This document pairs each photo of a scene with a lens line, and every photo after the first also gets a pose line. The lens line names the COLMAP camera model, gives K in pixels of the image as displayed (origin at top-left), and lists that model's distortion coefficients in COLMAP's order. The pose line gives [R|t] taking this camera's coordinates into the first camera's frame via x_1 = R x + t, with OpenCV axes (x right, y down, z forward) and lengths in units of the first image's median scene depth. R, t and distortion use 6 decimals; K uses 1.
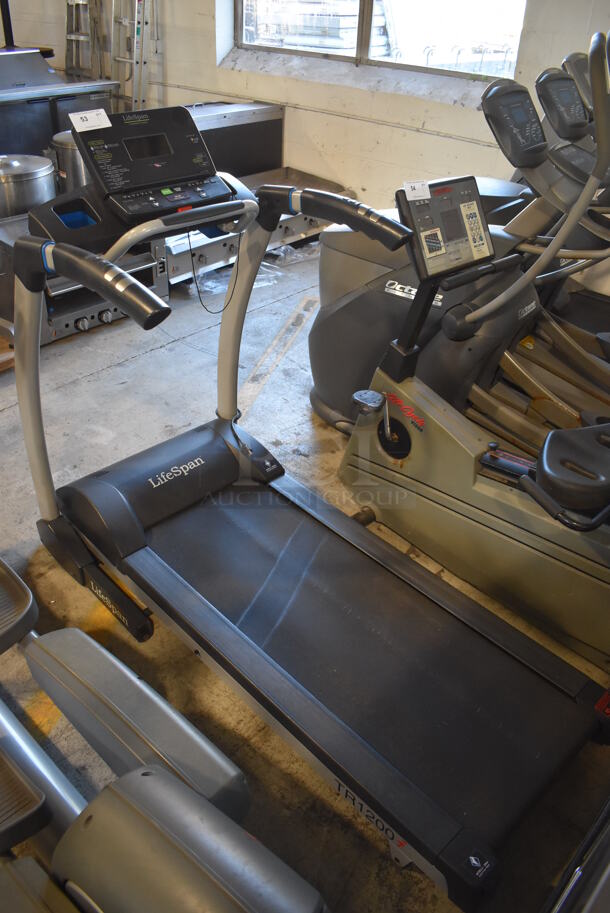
lens RADIAL K [[711.7, 0, 305.0], [0, 711.7, 456.5], [0, 0, 1]] dist [-0.095636, 0.015280]
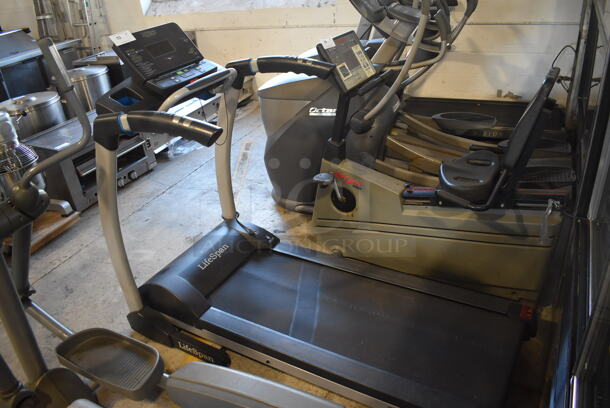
lens RADIAL K [[475.5, 0, 305.0], [0, 475.5, 204.0], [0, 0, 1]] dist [-0.095636, 0.015280]
pose [[0.955165, -0.248732, 0.160599, -0.128582], [0.264744, 0.960371, -0.087167, 0.053052], [-0.132553, 0.125777, 0.983163, -0.026490]]
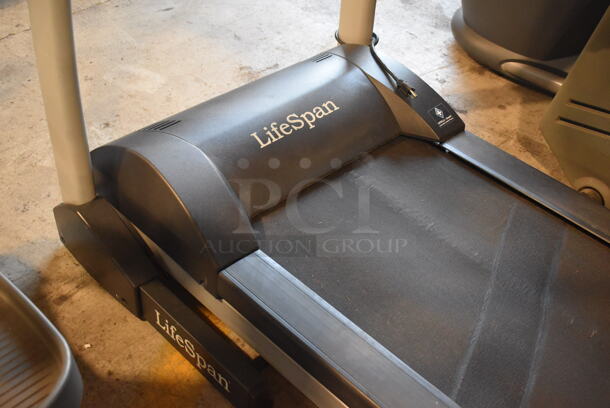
lens RADIAL K [[782.9, 0, 305.0], [0, 782.9, 204.0], [0, 0, 1]] dist [-0.041020, -0.008206]
pose [[0.999893, 0.005476, -0.013571, -0.163627], [-0.004608, 0.997990, 0.063199, 0.047540], [0.013890, -0.063130, 0.997909, 0.351285]]
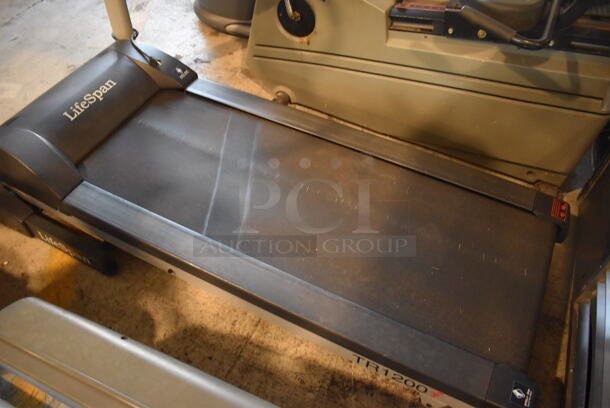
lens RADIAL K [[475.5, 0, 305.0], [0, 475.5, 204.0], [0, 0, 1]] dist [-0.095636, 0.015280]
pose [[0.944753, -0.272224, 0.182583, -0.059508], [0.215889, 0.935912, 0.278316, 0.042110], [-0.246646, -0.223523, 0.942976, 0.301261]]
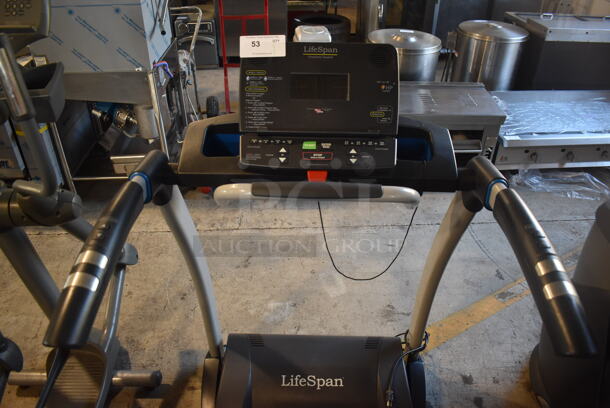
lens RADIAL K [[475.5, 0, 305.0], [0, 475.5, 204.0], [0, 0, 1]] dist [-0.095636, 0.015280]
pose [[0.701716, 0.375421, -0.605520, 0.123233], [-0.391451, 0.913285, 0.112596, -0.281064], [0.595283, 0.158021, 0.787825, 0.421675]]
